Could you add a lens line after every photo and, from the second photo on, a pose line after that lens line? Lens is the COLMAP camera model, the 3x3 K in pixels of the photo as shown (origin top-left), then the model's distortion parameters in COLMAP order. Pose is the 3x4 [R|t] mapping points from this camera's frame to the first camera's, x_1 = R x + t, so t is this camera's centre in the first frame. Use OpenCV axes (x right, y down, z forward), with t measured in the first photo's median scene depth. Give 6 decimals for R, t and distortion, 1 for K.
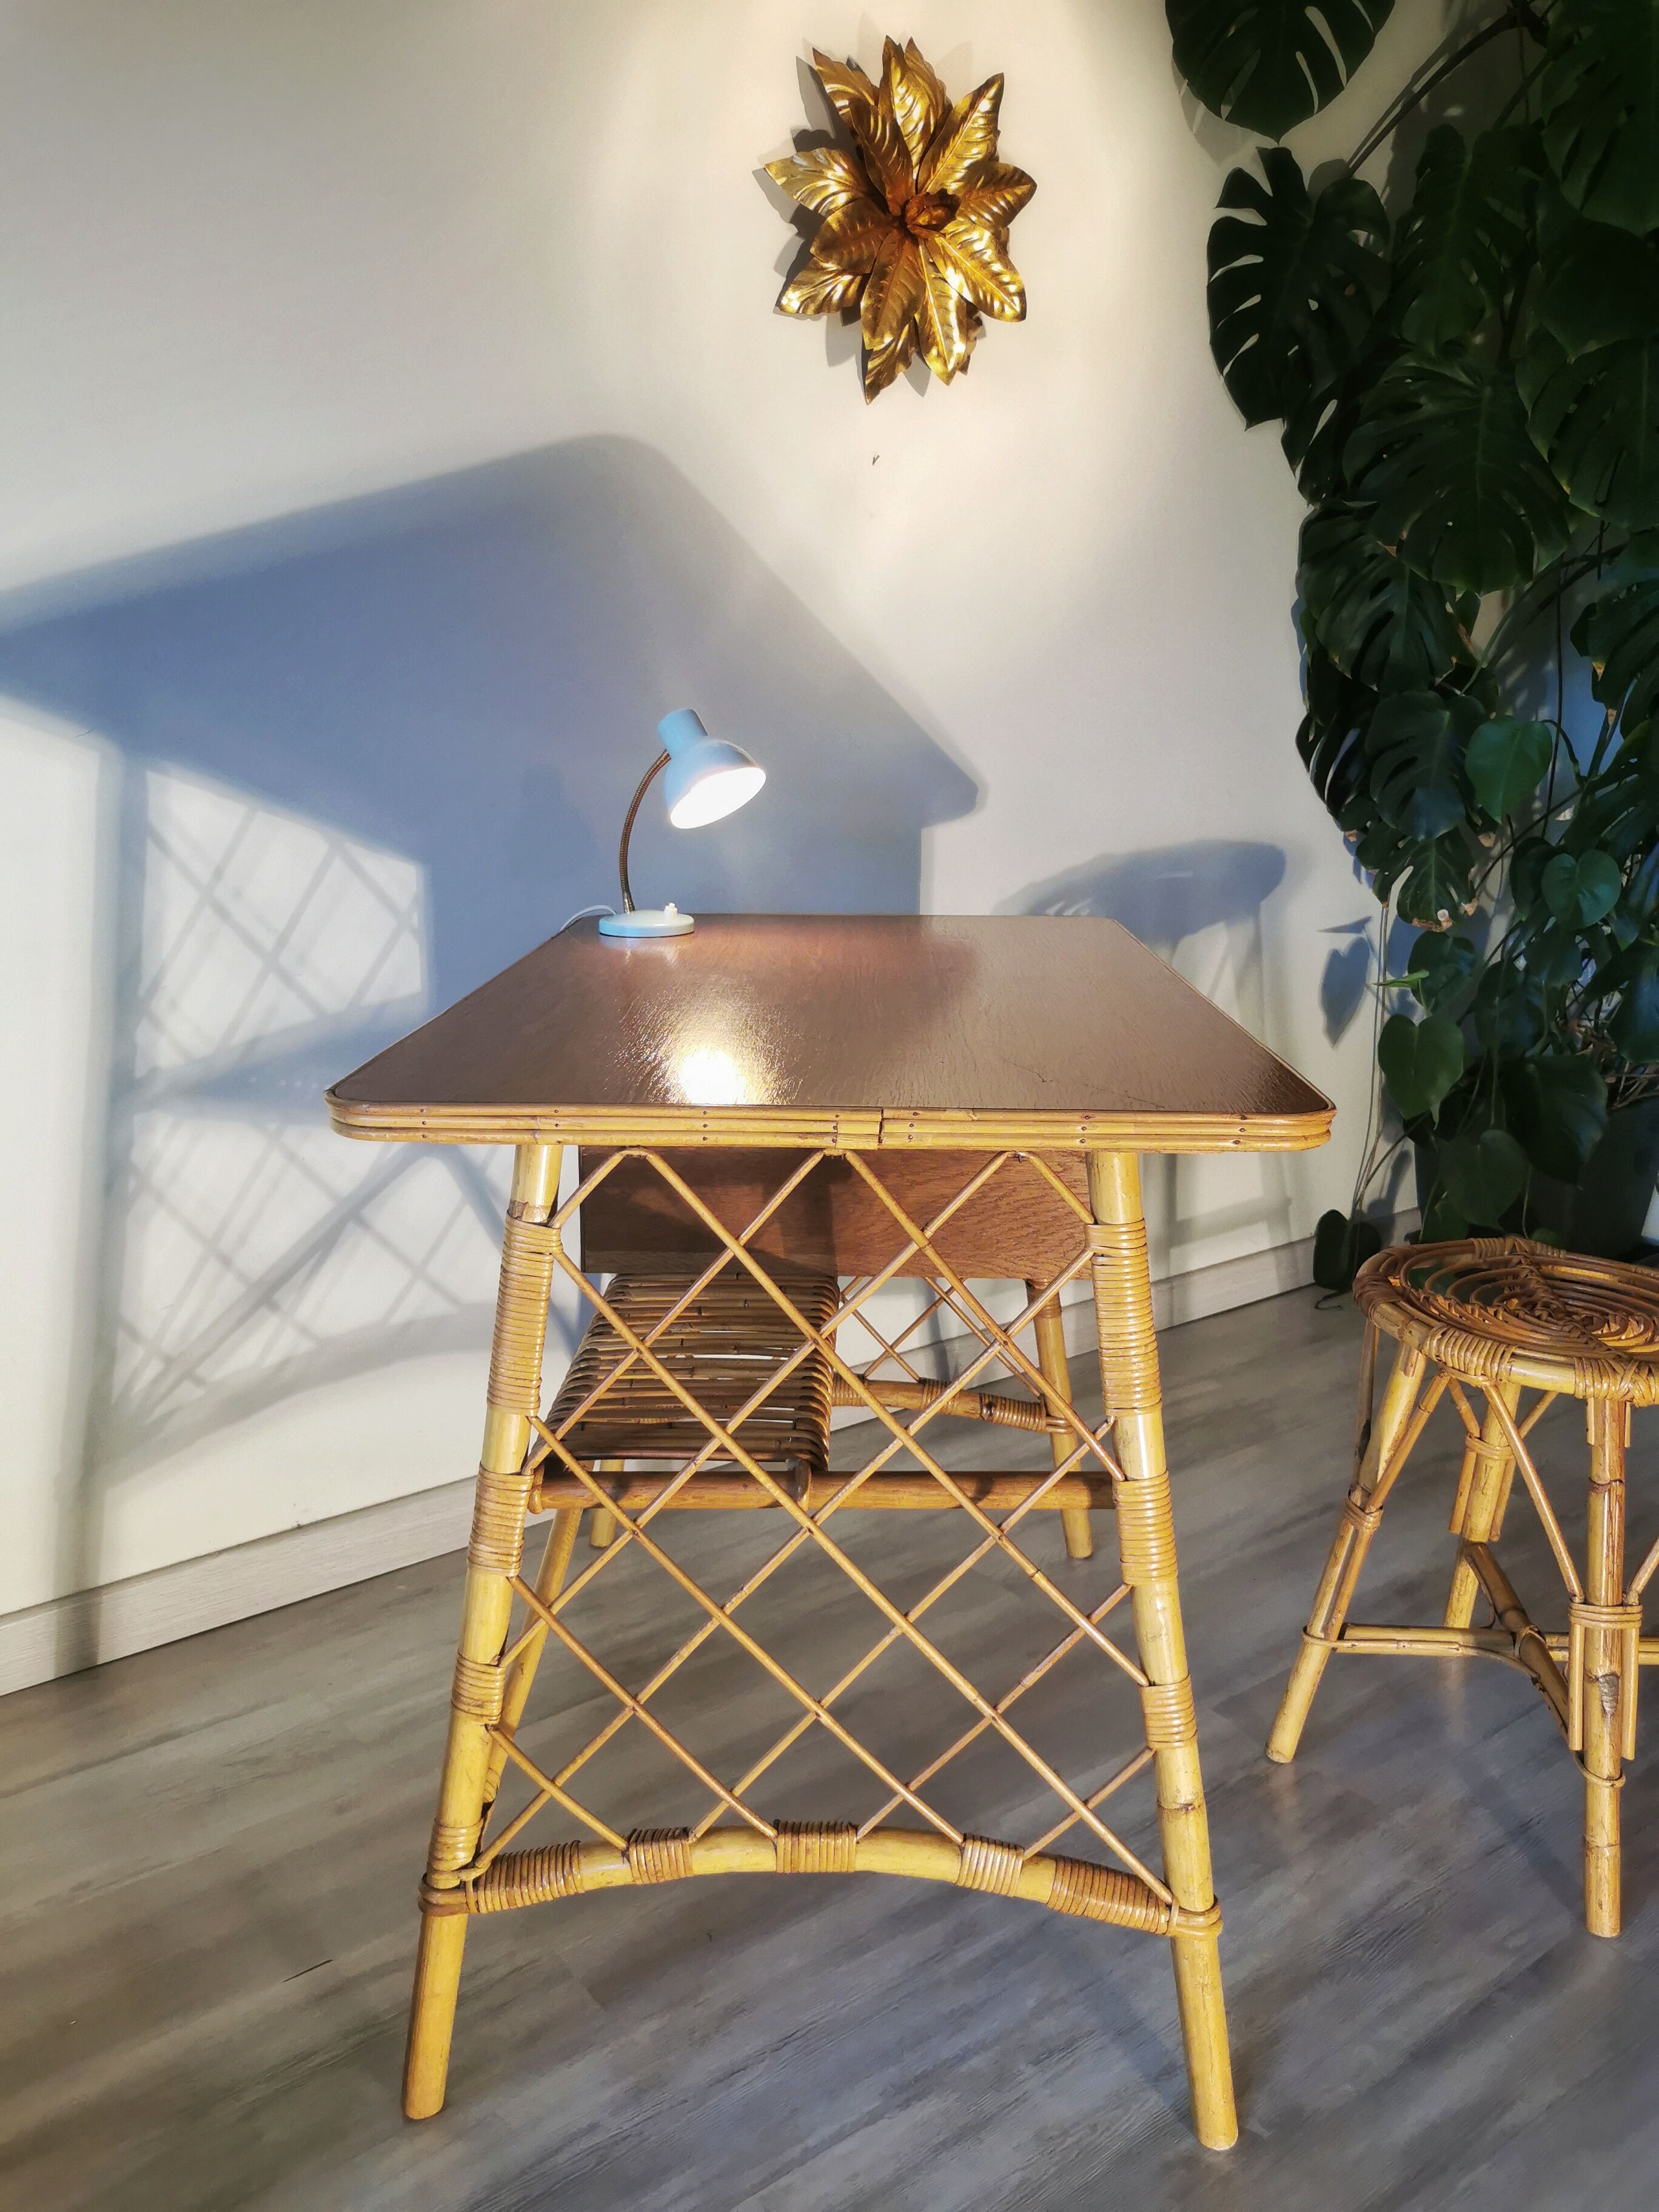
lens RADIAL K [[1750.3, 0, 829.5], [0, 1750.3, 1106.0], [0, 0, 1]] dist [0.032742, -0.007665]
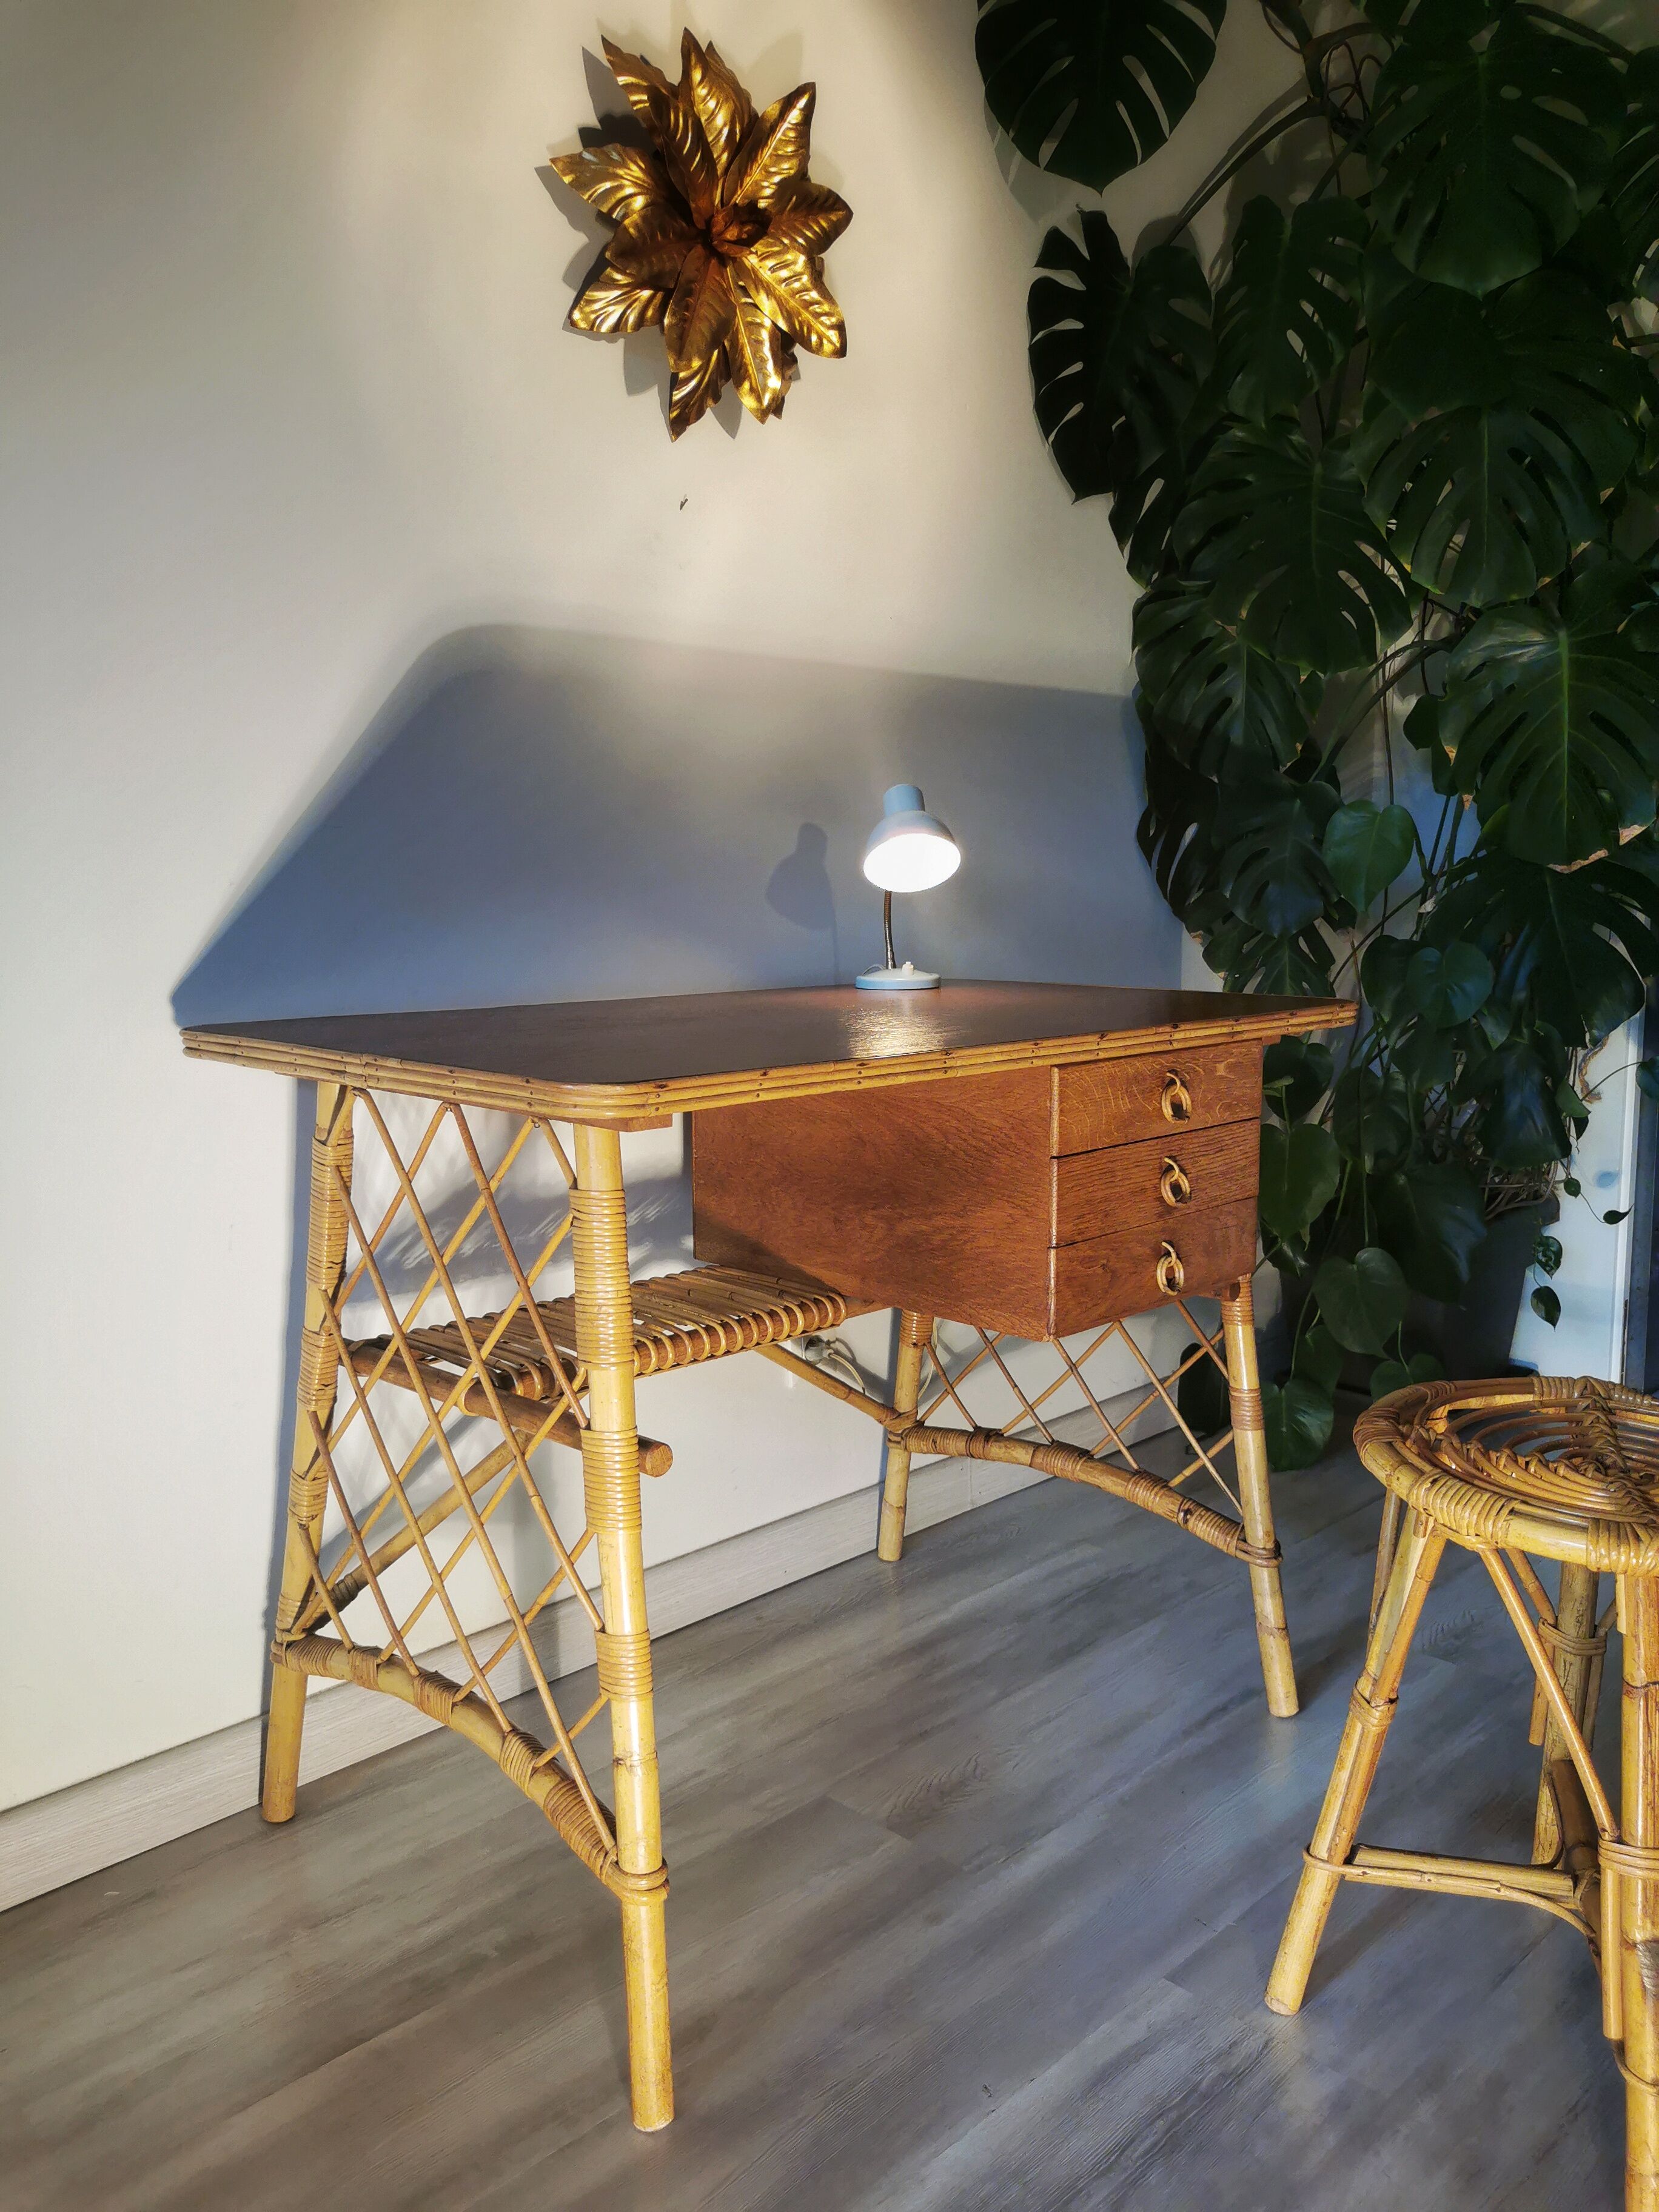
lens RADIAL K [[1750.3, 0, 829.5], [0, 1750.3, 1106.0], [0, 0, 1]] dist [0.032742, -0.007665]
pose [[0.991751, -0.026070, 0.125502, -0.019480], [0.036738, 0.995834, -0.083452, 0.007408], [-0.122804, 0.087374, 0.988577, 0.152025]]
